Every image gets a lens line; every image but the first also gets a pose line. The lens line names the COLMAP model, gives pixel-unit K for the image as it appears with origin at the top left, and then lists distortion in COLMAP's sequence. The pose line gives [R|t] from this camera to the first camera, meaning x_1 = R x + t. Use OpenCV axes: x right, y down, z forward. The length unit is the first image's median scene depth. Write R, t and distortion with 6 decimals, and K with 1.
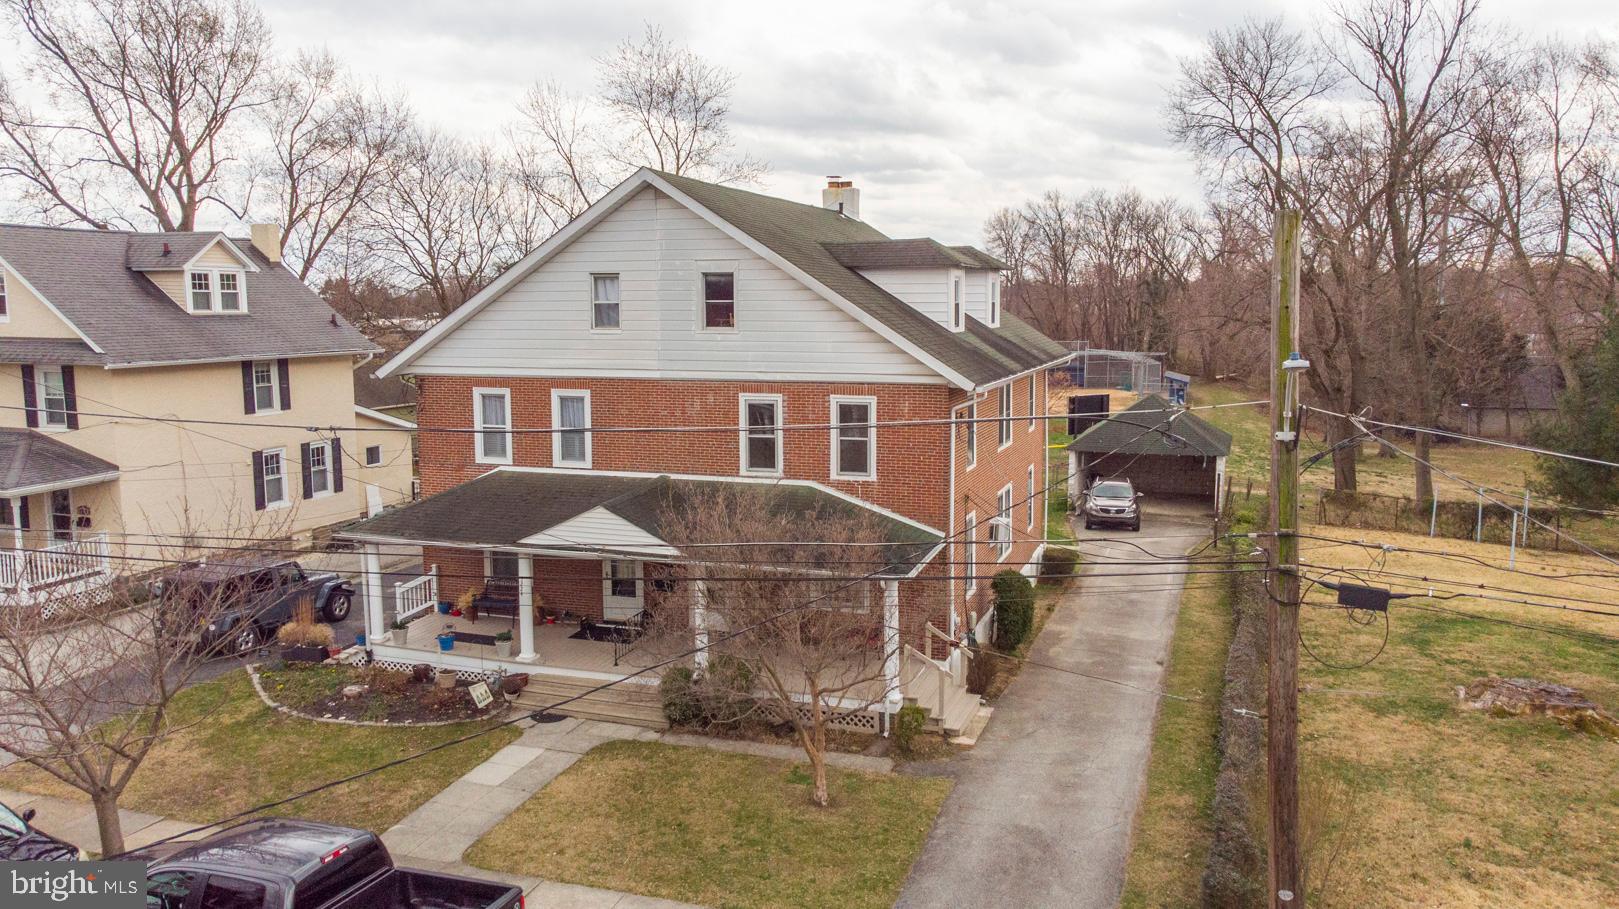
lens RADIAL K [[1185.5, 0, 809.5], [0, 1185.5, 454.5], [0, 0, 1]] dist [0.007340, 0.047803]
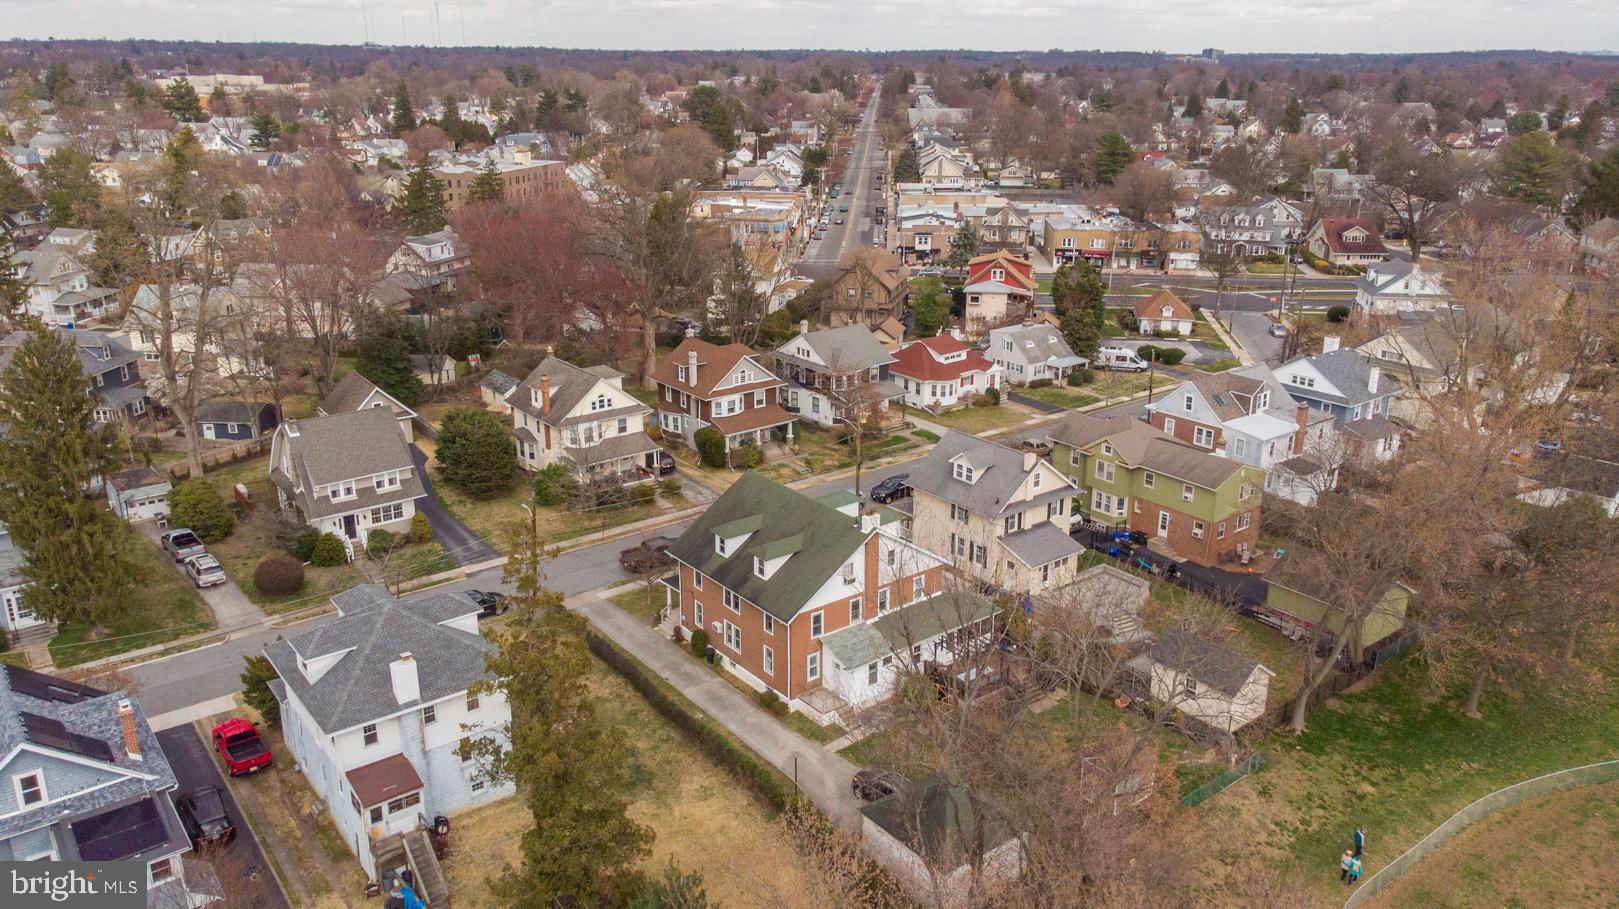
lens RADIAL K [[1166.1, 0, 809.5], [0, 1166.1, 454.5], [0, 0, 1]] dist [0.105562, -0.361484]
pose [[-0.530490, 0.277053, -0.801138, 2.443196], [-0.113512, 0.913354, 0.391025, -1.610382], [0.840057, 0.298374, -0.453076, 2.636574]]
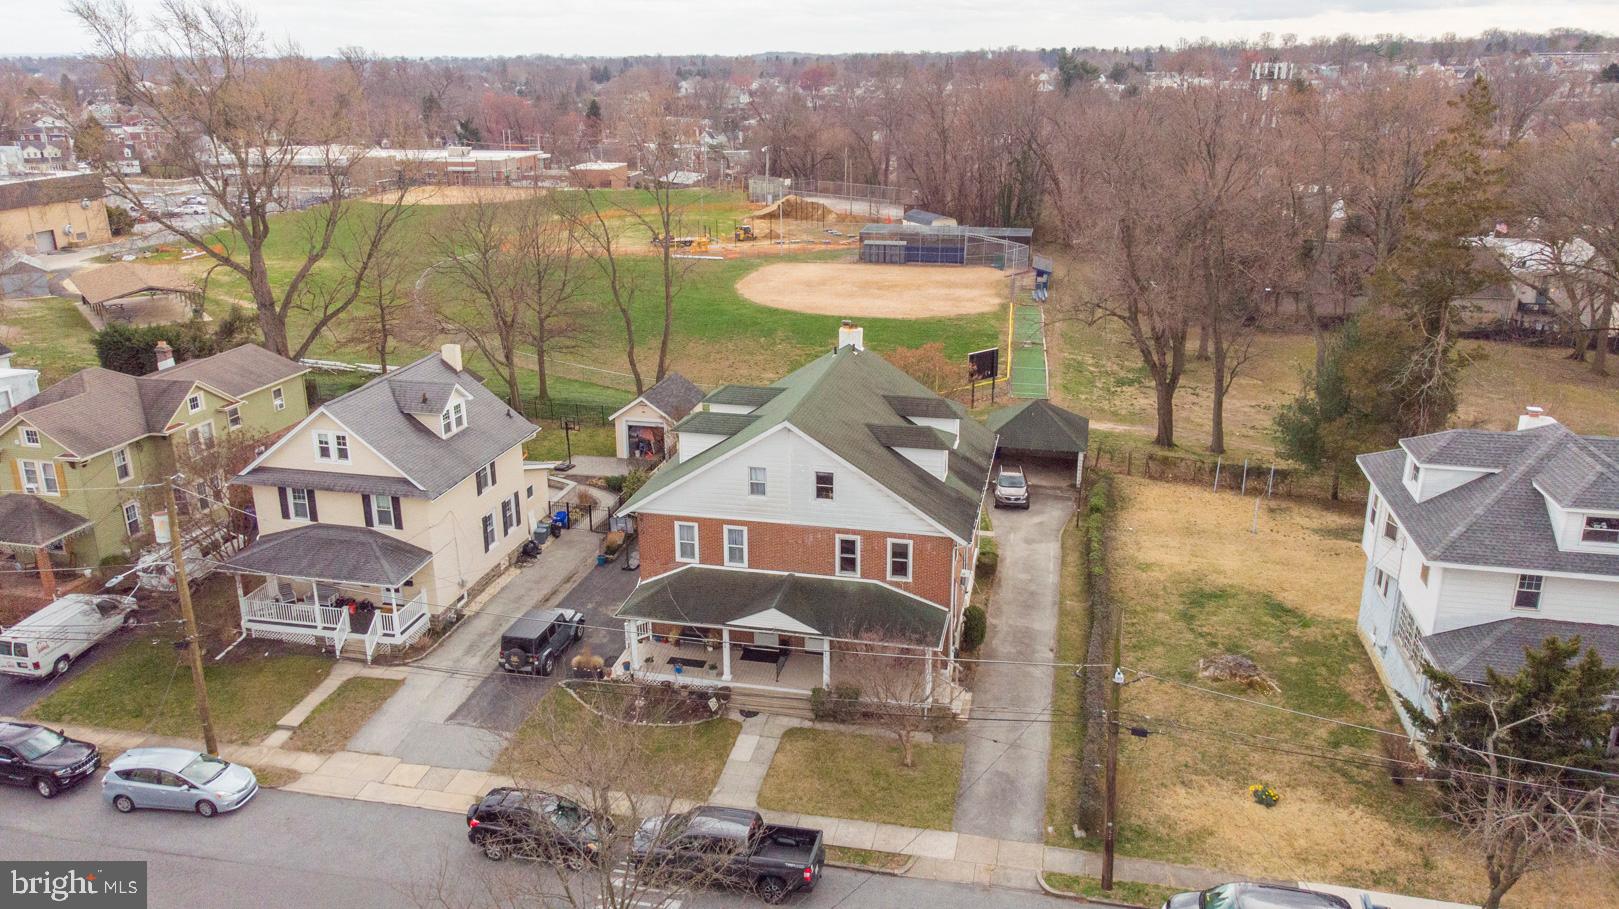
lens RADIAL K [[1166.1, 0, 809.5], [0, 1166.1, 454.5], [0, 0, 1]] dist [0.105562, -0.361484]
pose [[0.992914, -0.038115, 0.112554, -0.303433], [0.015814, 0.981123, 0.192740, -0.530721], [-0.117776, -0.189594, 0.974773, -0.755469]]
